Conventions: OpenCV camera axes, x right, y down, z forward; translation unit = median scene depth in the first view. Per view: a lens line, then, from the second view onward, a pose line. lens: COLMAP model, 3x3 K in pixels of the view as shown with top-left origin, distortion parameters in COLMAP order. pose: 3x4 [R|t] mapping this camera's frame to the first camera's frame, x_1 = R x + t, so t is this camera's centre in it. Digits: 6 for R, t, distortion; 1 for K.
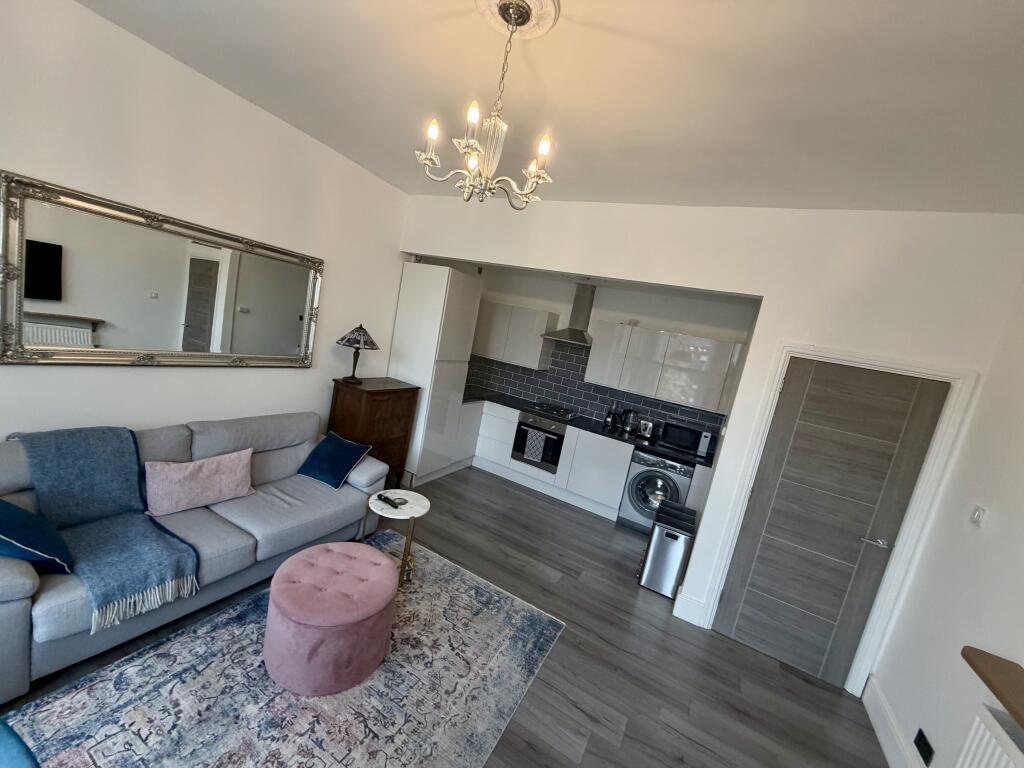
lens RADIAL K [[407.1, 0, 507.7], [0, 407.1, 388.0], [0, 0, 1]] dist [0.001050, 0.000395]
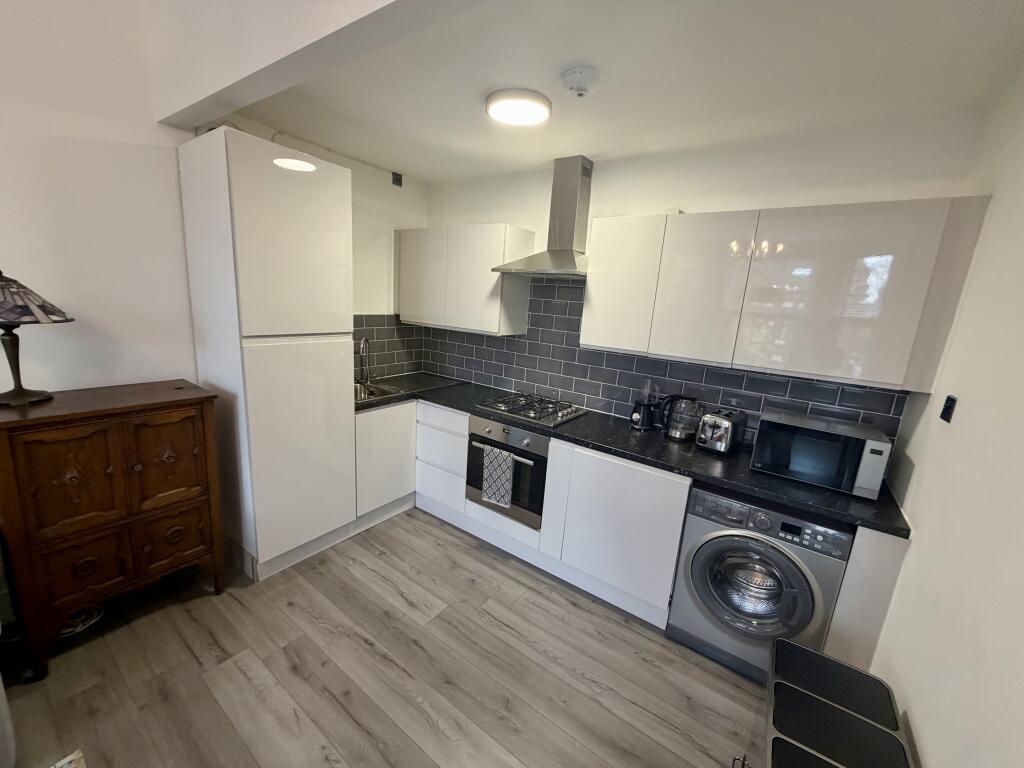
lens RADIAL K [[407.1, 0, 508.0], [0, 407.1, 387.9], [0, 0, 1]] dist [0.001050, 0.000395]
pose [[0.984717, -0.092916, -0.147309, 0.254750], [0.100025, 0.994115, 0.041595, 0.005927], [0.142577, -0.055694, 0.988216, 0.723814]]
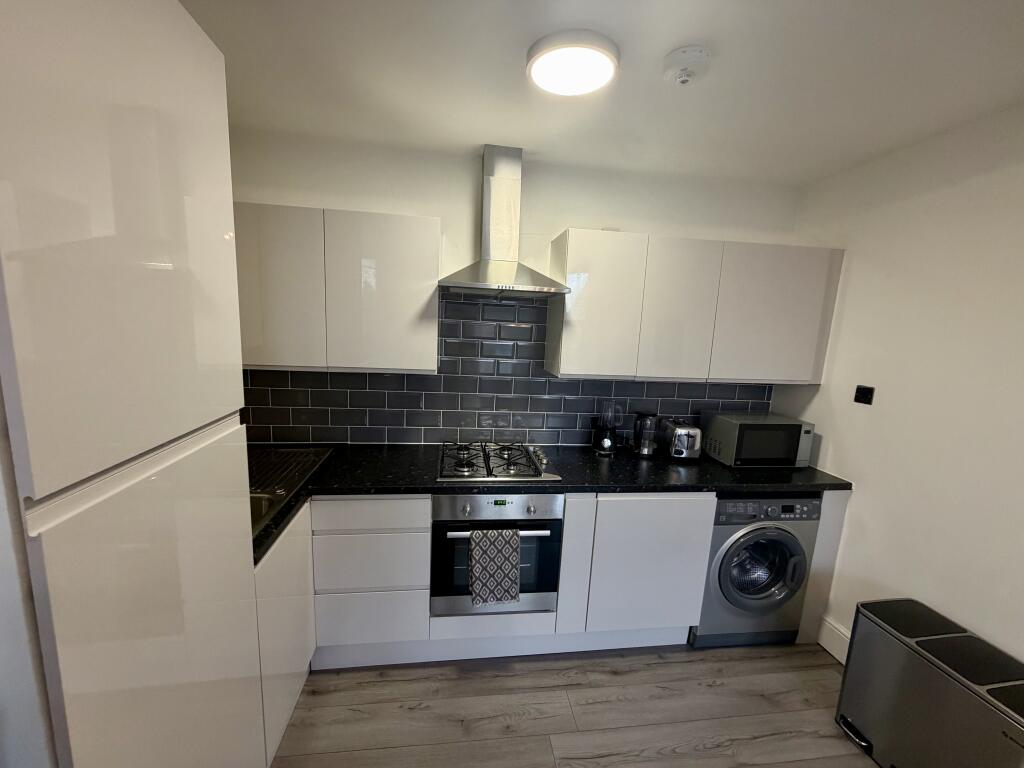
lens RADIAL K [[407.1, 0, 506.8], [0, 407.1, 388.9], [0, 0, 1]] dist [0.001050, 0.000395]
pose [[0.801195, -0.243561, 0.546593, -0.143429], [0.195575, 0.969838, 0.145484, -0.118583], [-0.565541, -0.009662, 0.824664, 1.016740]]
